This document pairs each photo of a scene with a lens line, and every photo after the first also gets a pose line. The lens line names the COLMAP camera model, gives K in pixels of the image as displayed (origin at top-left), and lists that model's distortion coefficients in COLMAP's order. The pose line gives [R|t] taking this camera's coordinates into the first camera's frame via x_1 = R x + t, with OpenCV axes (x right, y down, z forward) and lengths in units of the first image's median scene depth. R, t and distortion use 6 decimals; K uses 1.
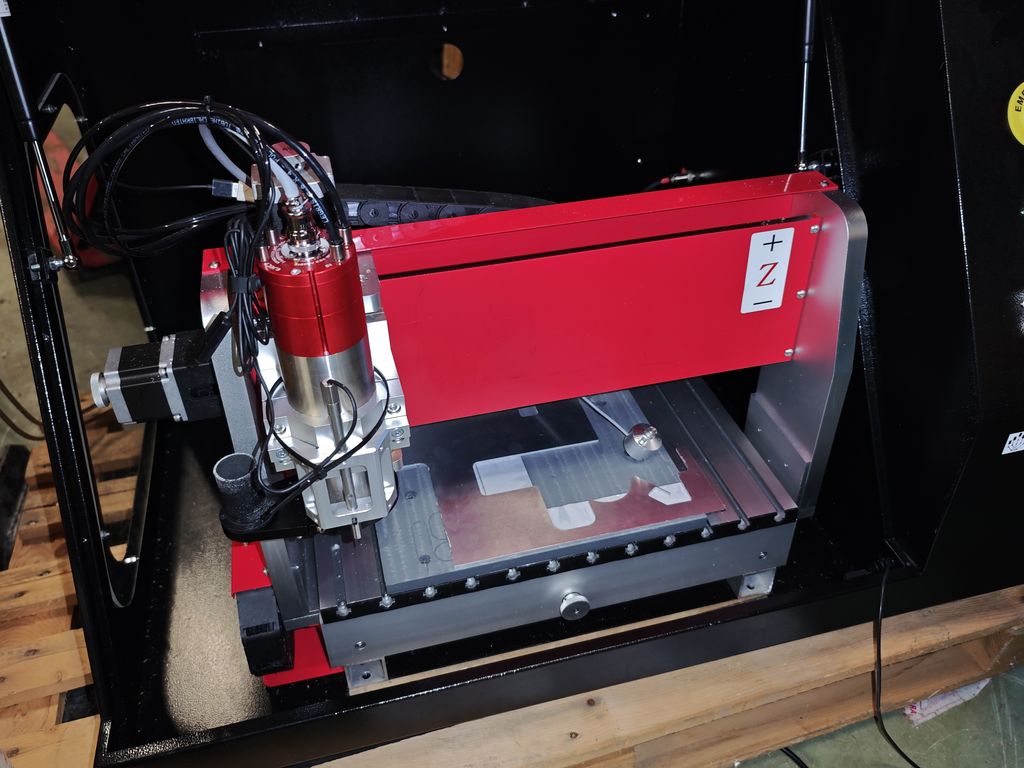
lens RADIAL K [[856.3, 0, 512.0], [0, 856.3, 384.0], [0, 0, 1]] dist [-0.004830, -0.000618]
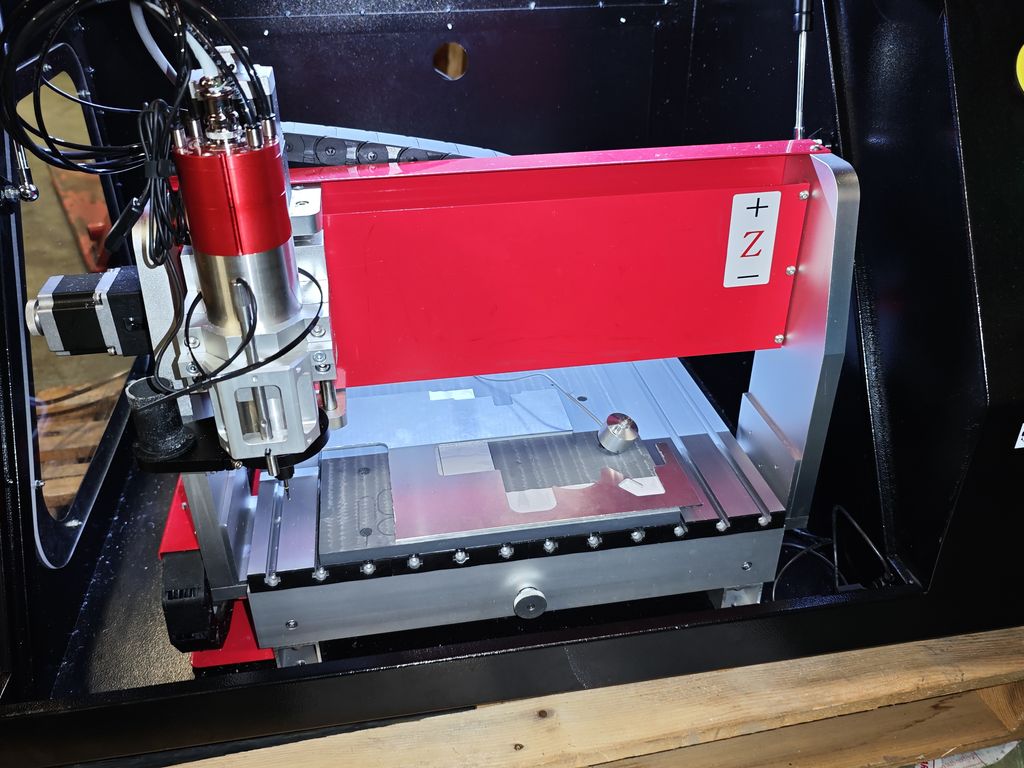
lens RADIAL K [[853.5, 0, 497.3], [0, 853.5, 380.5], [0, 0, 1]] dist [0.004118, -0.007395]
pose [[0.995764, 0.053472, -0.074794, 0.095062], [-0.061175, 0.992609, -0.104809, 0.125180], [0.068636, 0.108941, 0.991676, 0.076135]]
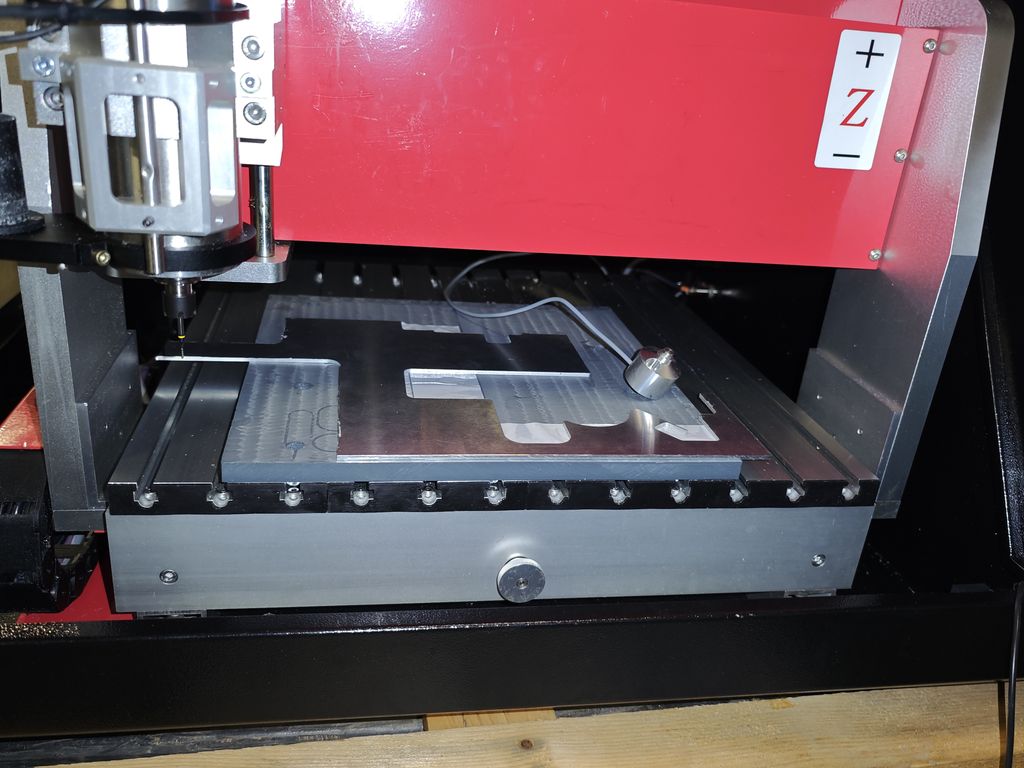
lens RADIAL K [[856.3, 0, 512.0], [0, 856.3, 384.0], [0, 0, 1]] dist [-0.004830, -0.000618]
pose [[0.990213, 0.135742, -0.032443, 0.068643], [-0.139557, 0.960502, -0.240749, 0.279402], [-0.001518, 0.242920, 0.970045, 0.357683]]
